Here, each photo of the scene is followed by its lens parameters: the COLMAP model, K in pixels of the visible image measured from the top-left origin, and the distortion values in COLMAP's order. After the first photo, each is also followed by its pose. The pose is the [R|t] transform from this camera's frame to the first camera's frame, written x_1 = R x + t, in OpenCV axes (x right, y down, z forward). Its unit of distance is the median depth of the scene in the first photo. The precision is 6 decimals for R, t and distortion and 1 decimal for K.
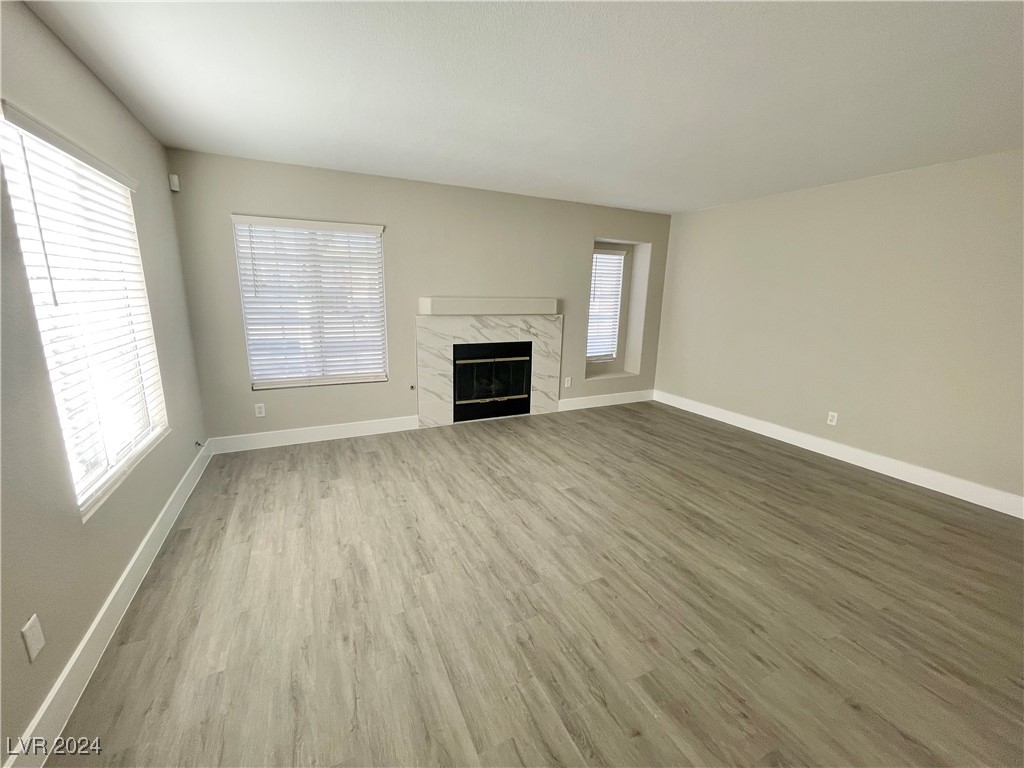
lens RADIAL K [[414.4, 0, 511.7], [0, 414.4, 383.5], [0, 0, 1]] dist [-0.001321, -0.000237]
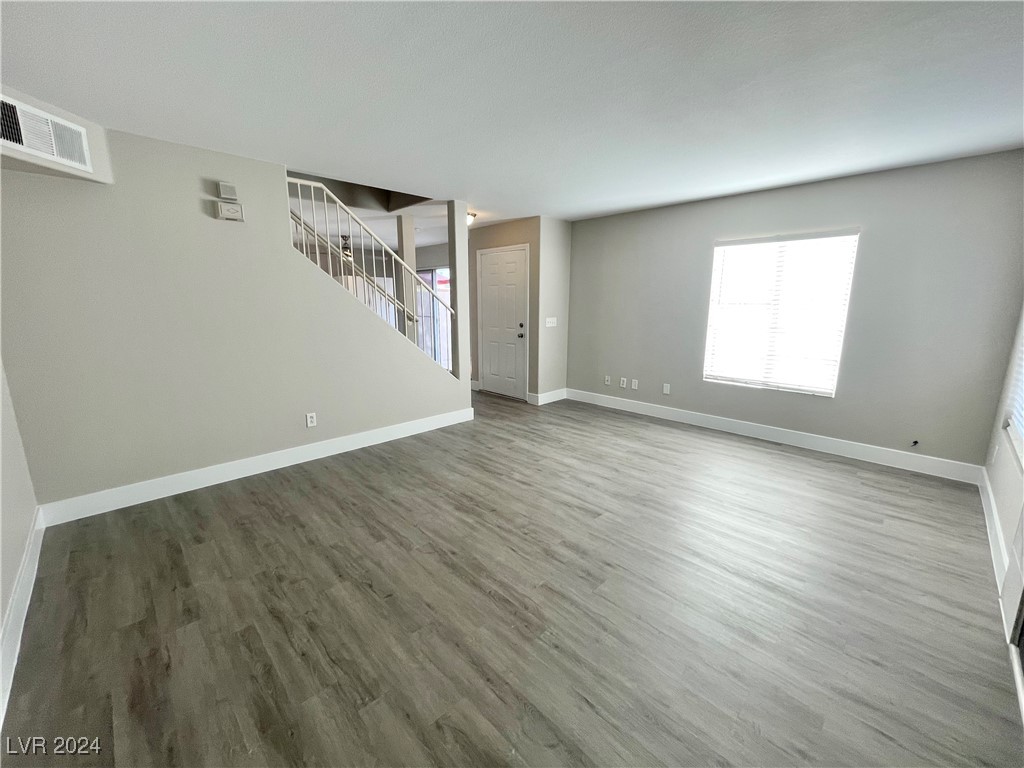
lens RADIAL K [[414.4, 0, 512.7], [0, 414.4, 383.7], [0, 0, 1]] dist [-0.001321, -0.000237]
pose [[-0.948017, 0.039220, -0.315793, 0.627227], [-0.091514, 0.916853, 0.388594, -0.354447], [0.304777, 0.397293, -0.865603, 1.726127]]
